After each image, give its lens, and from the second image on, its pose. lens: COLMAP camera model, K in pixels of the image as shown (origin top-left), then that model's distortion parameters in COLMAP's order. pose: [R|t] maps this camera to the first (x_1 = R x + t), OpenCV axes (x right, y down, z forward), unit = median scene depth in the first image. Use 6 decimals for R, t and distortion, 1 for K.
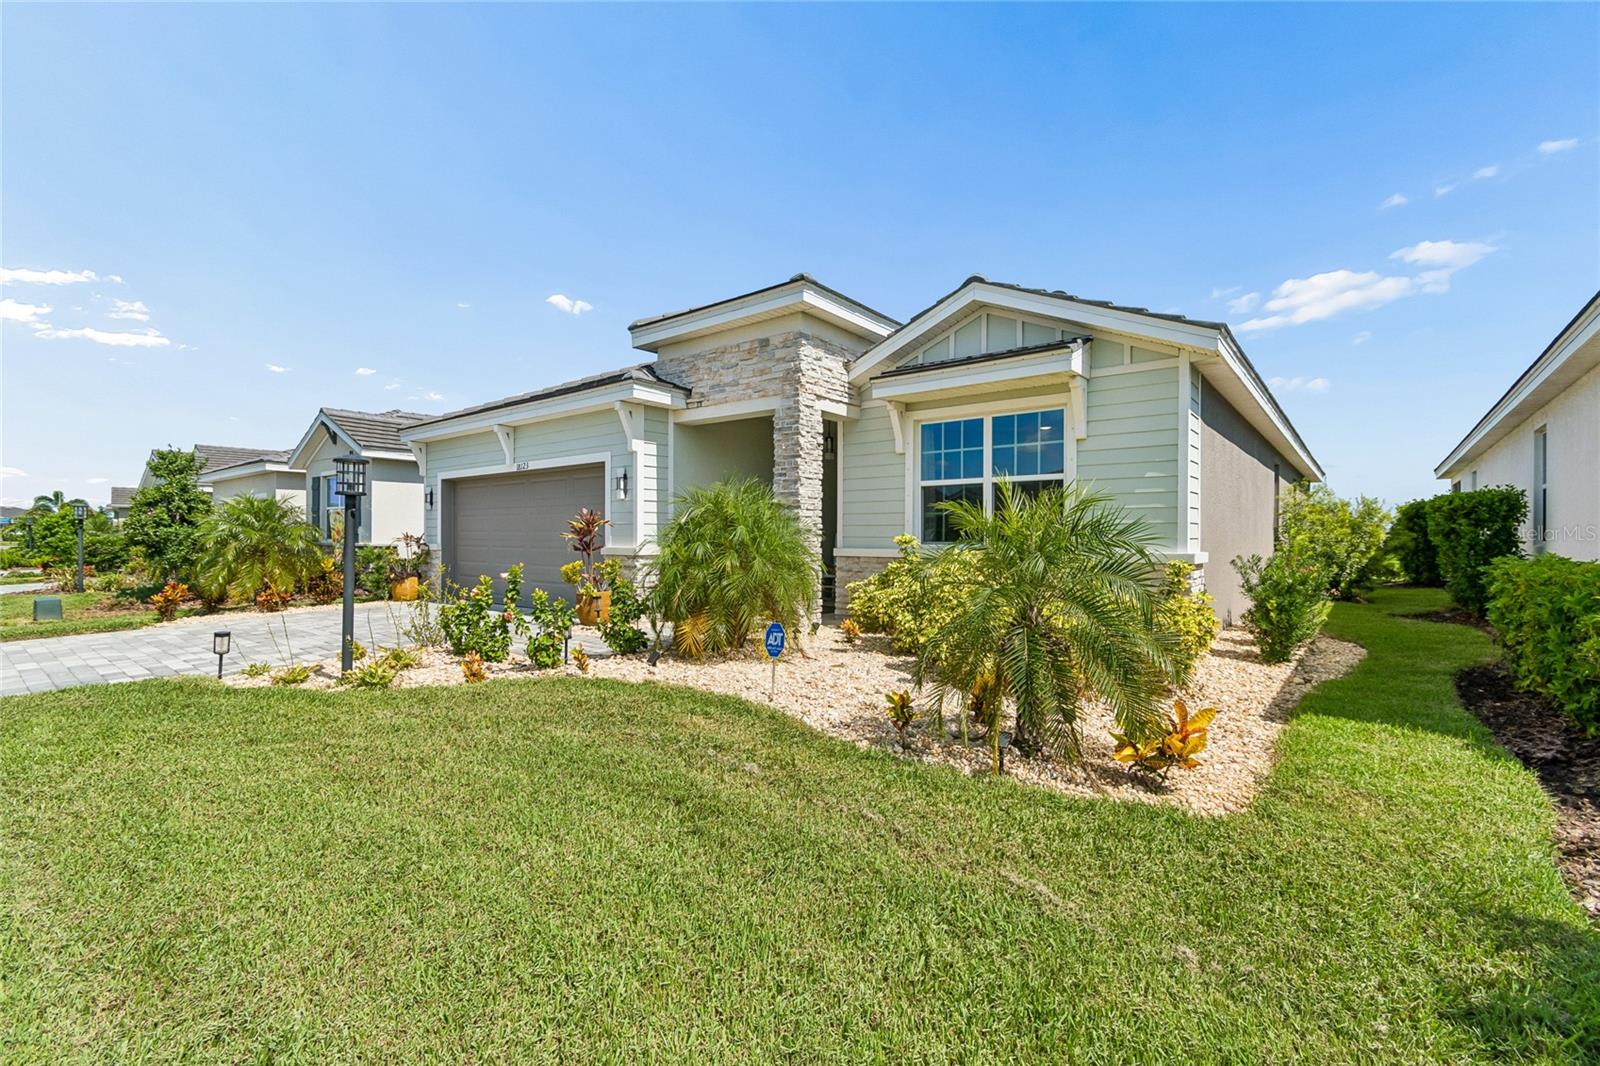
lens RADIAL K [[714.9, 0, 789.4], [0, 714.9, 508.2], [0, 0, 1]] dist [0.001272, -0.000162]
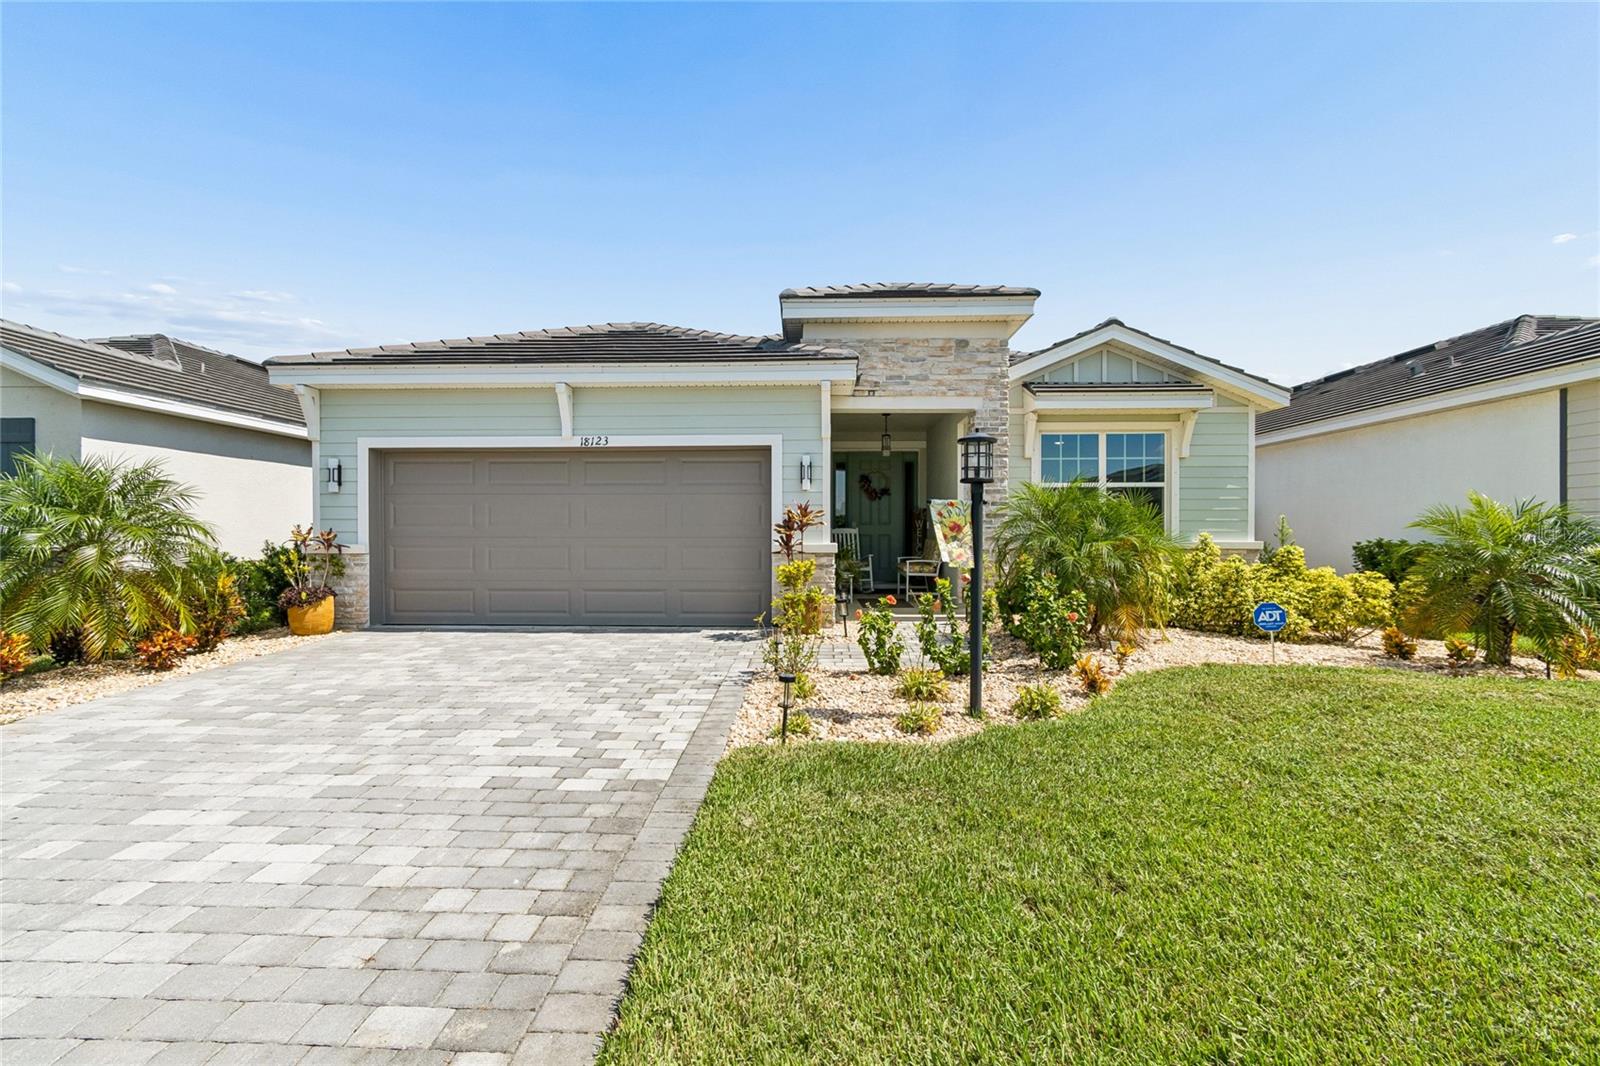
lens RADIAL K [[714.9, 0, 789.4], [0, 714.9, 508.2], [0, 0, 1]] dist [0.001272, -0.000162]
pose [[0.788916, 0.012391, 0.614376, -0.869017], [-0.020802, 0.999762, 0.006547, 0.005268], [-0.614149, -0.017945, 0.788986, 0.335009]]
